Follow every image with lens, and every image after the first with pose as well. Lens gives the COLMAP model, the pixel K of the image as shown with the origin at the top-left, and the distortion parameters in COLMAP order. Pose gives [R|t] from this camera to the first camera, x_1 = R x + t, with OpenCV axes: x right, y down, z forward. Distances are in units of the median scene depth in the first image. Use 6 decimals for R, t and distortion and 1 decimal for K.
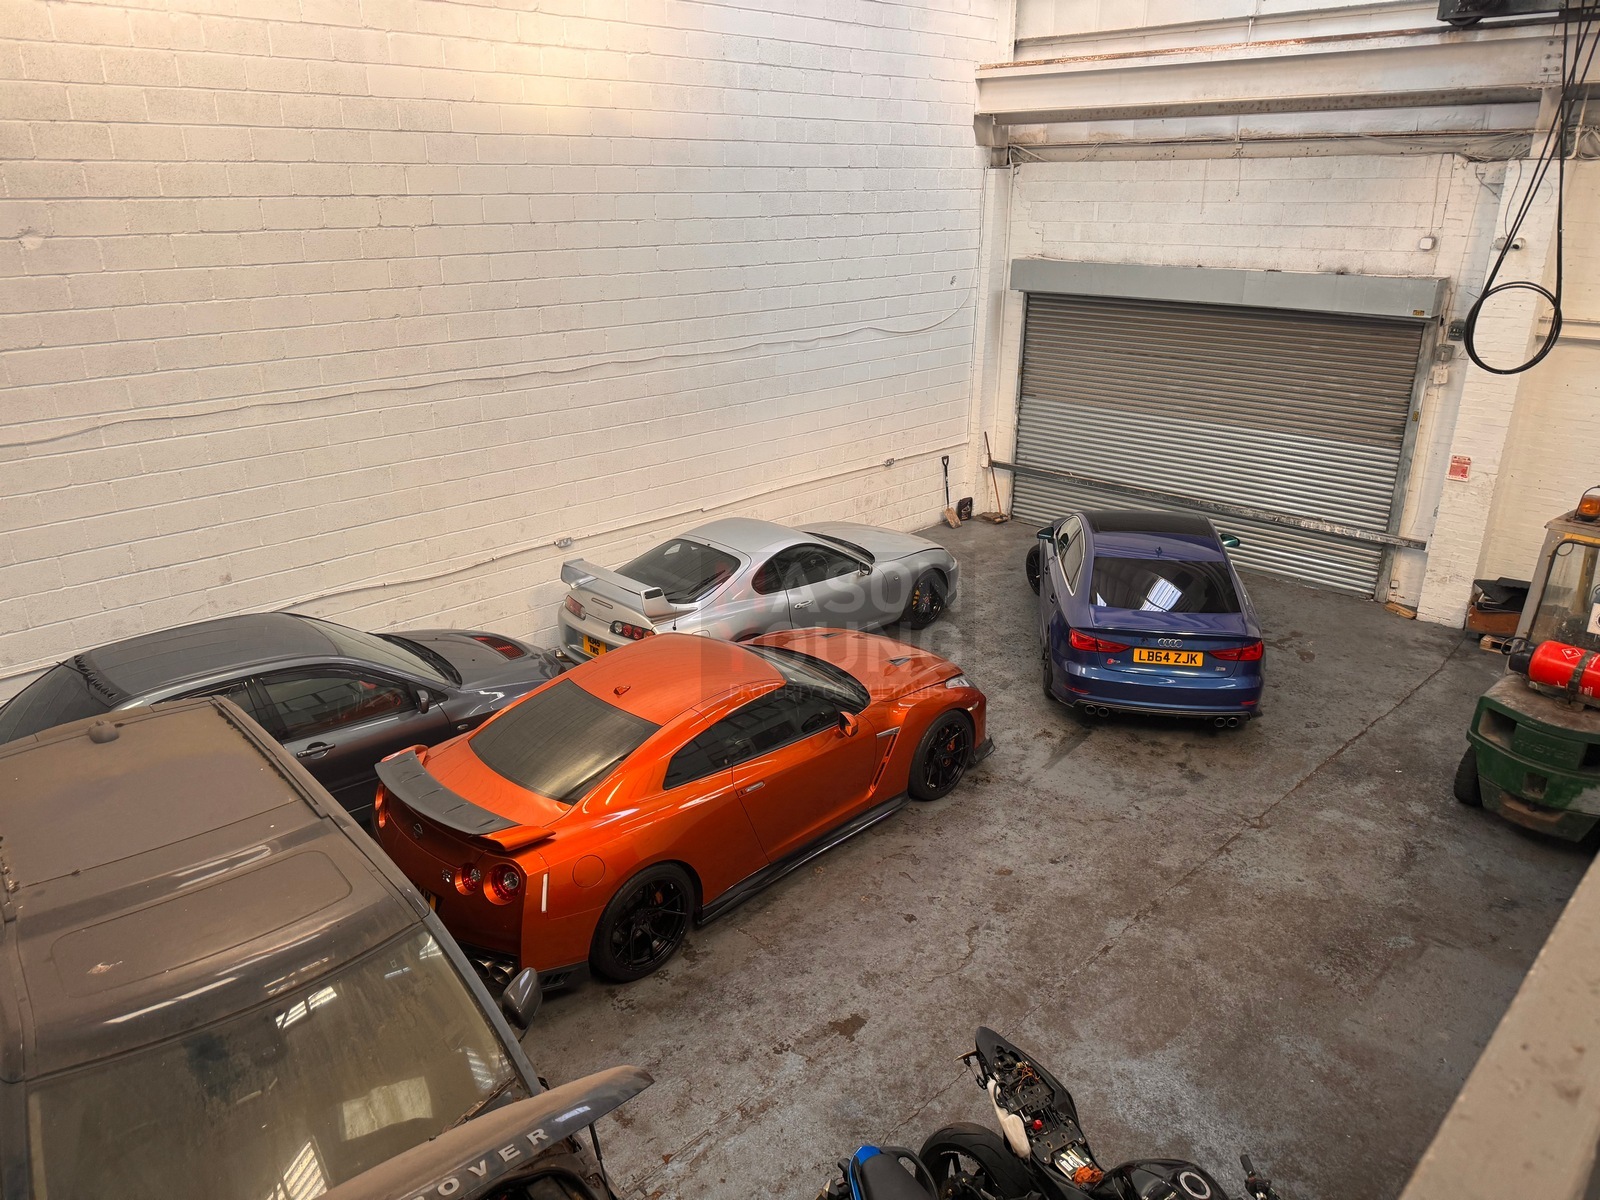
lens RADIAL K [[1128.3, 0, 798.1], [0, 1128.3, 600.8], [0, 0, 1]] dist [0.008749, -0.007370]
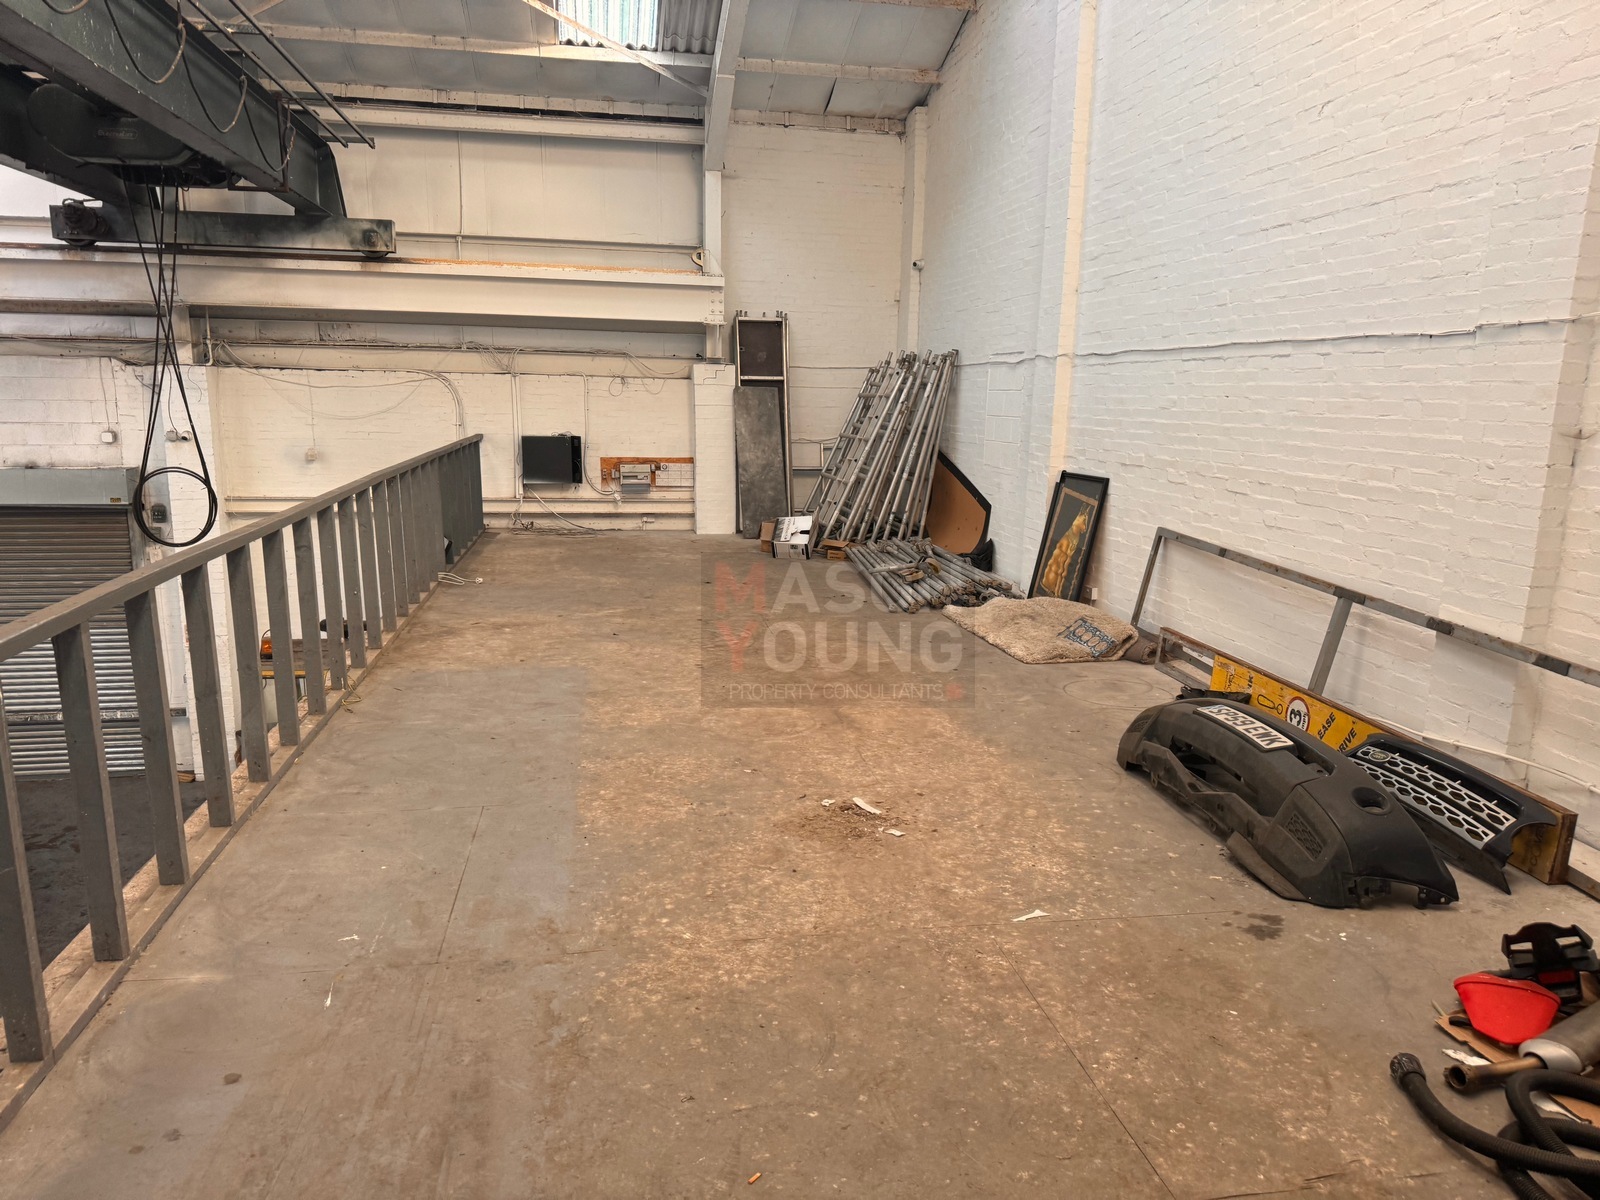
lens RADIAL K [[1128.3, 0, 799.7], [0, 1128.3, 606.6], [0, 0, 1]] dist [0.008749, -0.007370]
pose [[0.583526, -0.140620, 0.799827, 0.062168], [0.266506, 0.963508, -0.025037, 0.039122], [-0.767119, 0.227769, 0.599708, -0.105404]]
